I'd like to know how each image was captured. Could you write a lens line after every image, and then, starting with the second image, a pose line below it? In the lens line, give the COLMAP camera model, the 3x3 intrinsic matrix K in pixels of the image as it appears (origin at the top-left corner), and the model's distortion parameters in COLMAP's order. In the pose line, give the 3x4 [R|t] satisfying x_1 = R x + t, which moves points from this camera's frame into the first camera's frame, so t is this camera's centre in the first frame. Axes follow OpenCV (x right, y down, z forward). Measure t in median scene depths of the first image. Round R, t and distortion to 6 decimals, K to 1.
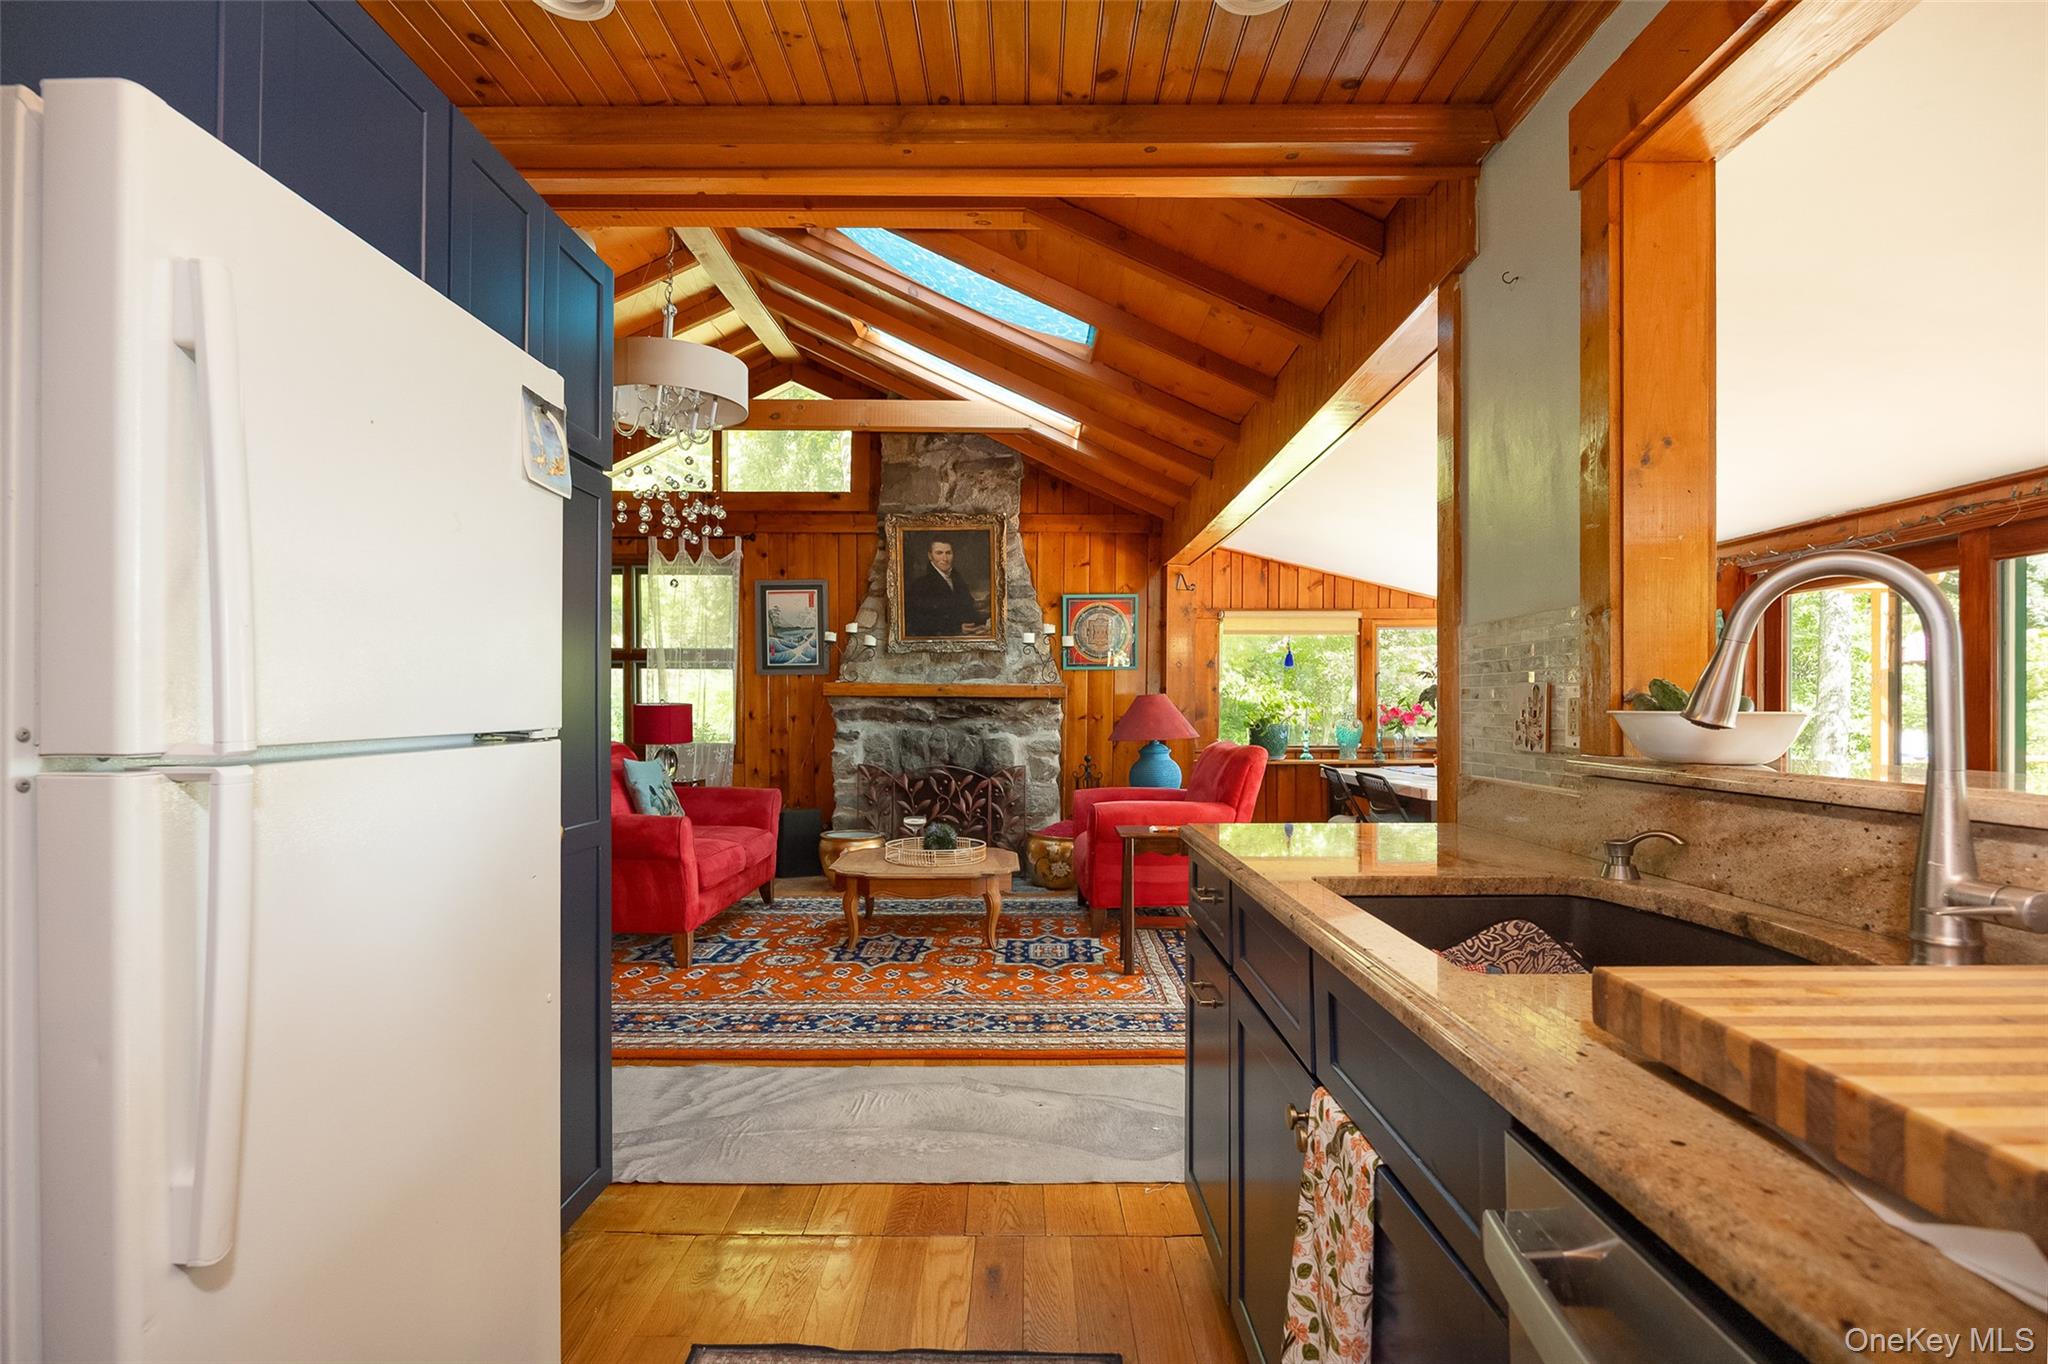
lens RADIAL K [[955.5, 0, 1057.9], [0, 955.5, 703.5], [0, 0, 1]] dist [-0.000176, -0.000013]
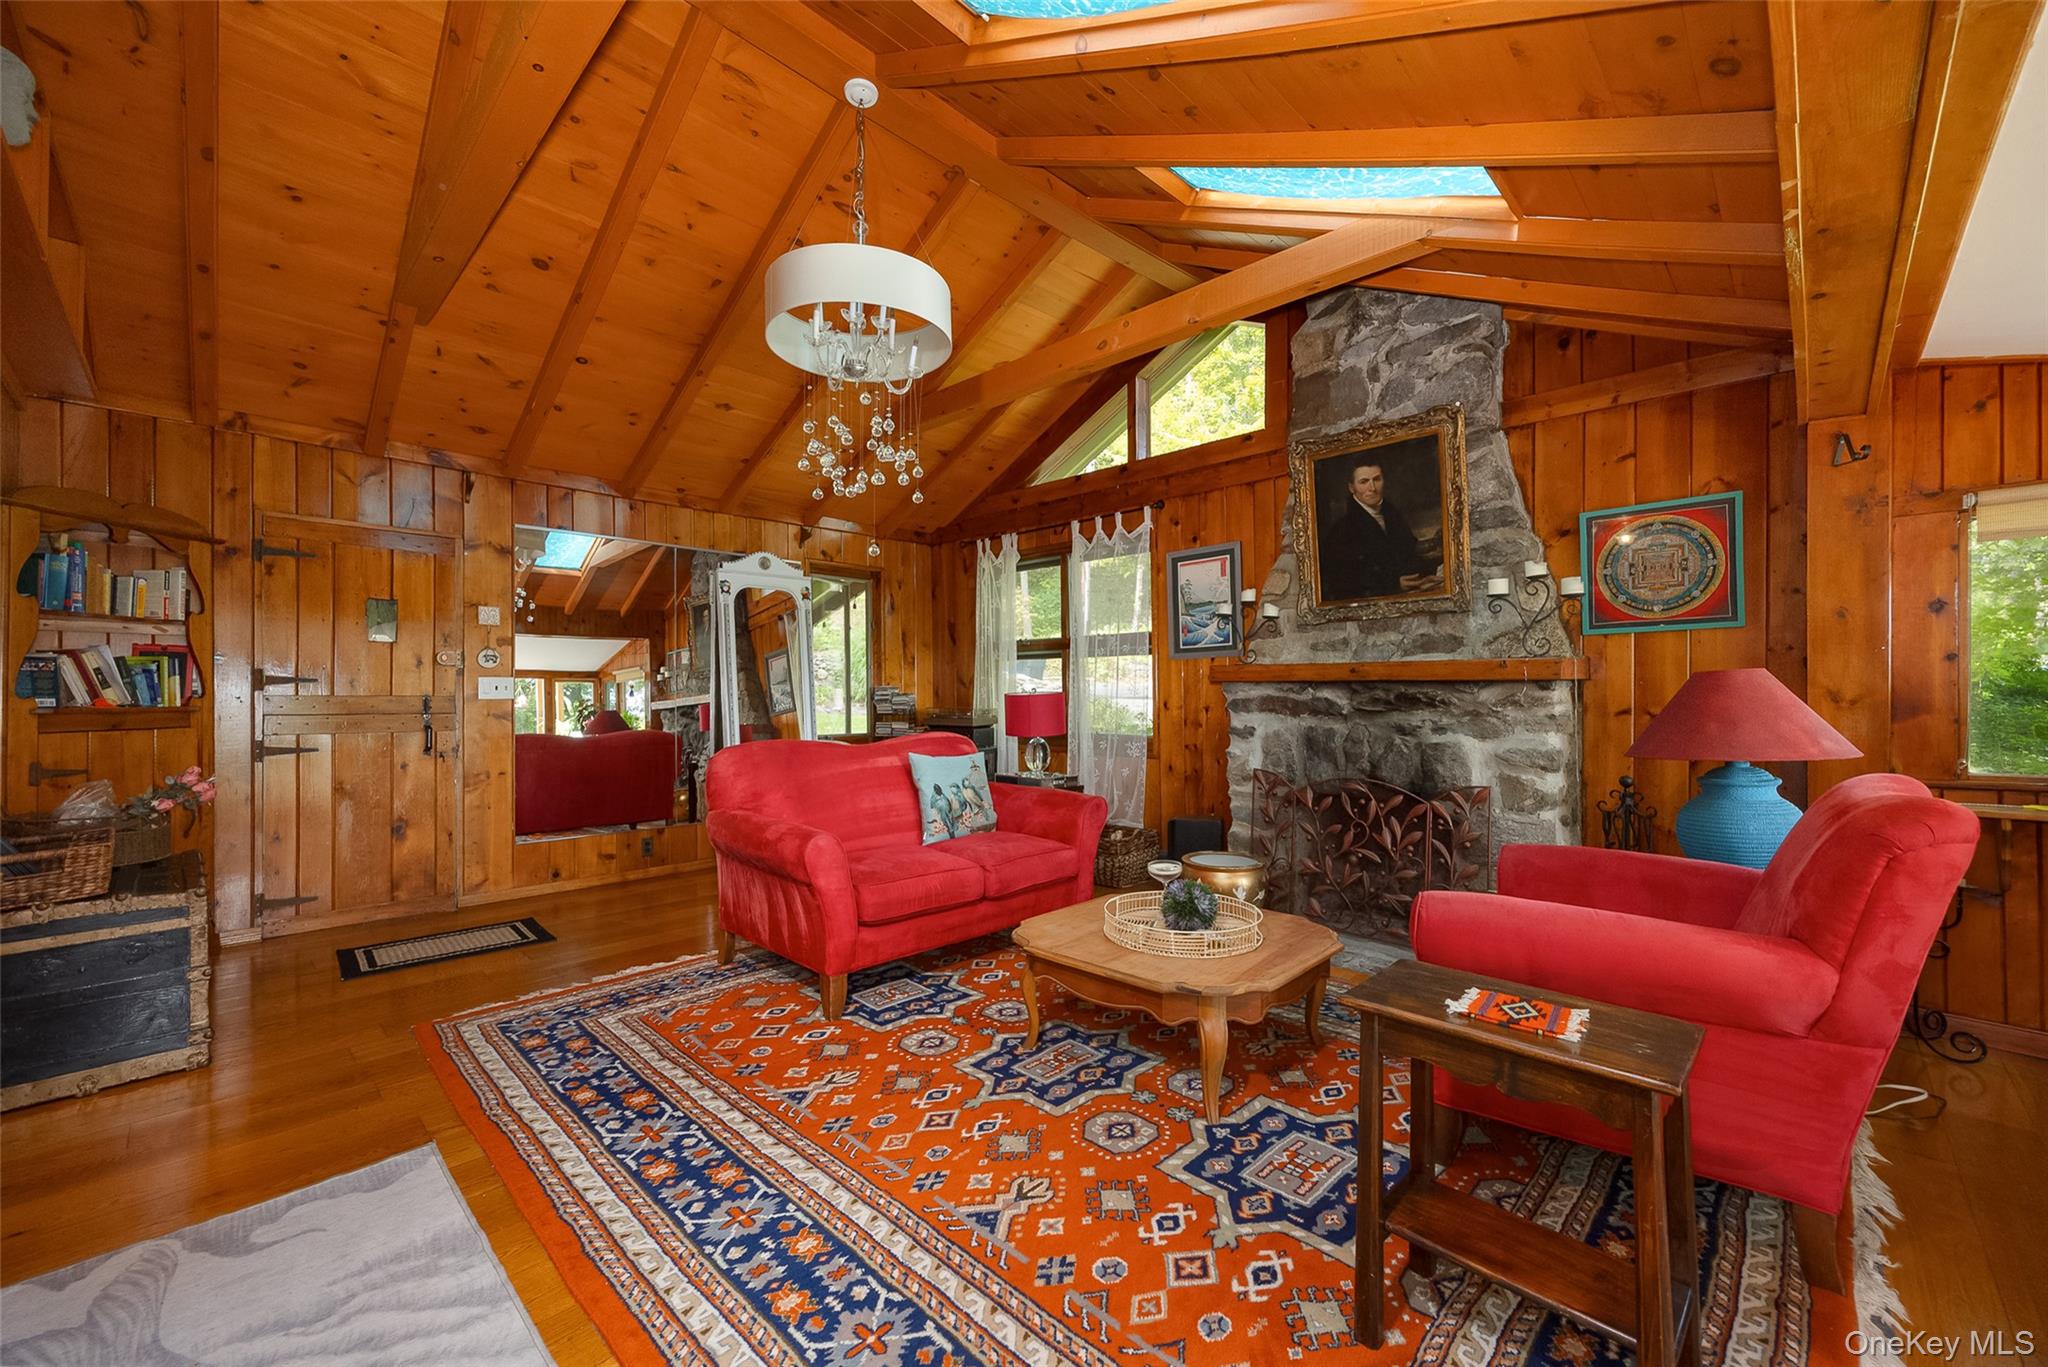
lens RADIAL K [[813.8, 0, 1037.5], [0, 813.8, 685.0], [0, 0, 1]] dist [0.002565, 0.000278]
pose [[0.698995, -0.011556, -0.715033, 0.144921], [0.005891, 0.999929, -0.010402, 0.000790], [0.715102, 0.003059, 0.699013, 0.405178]]
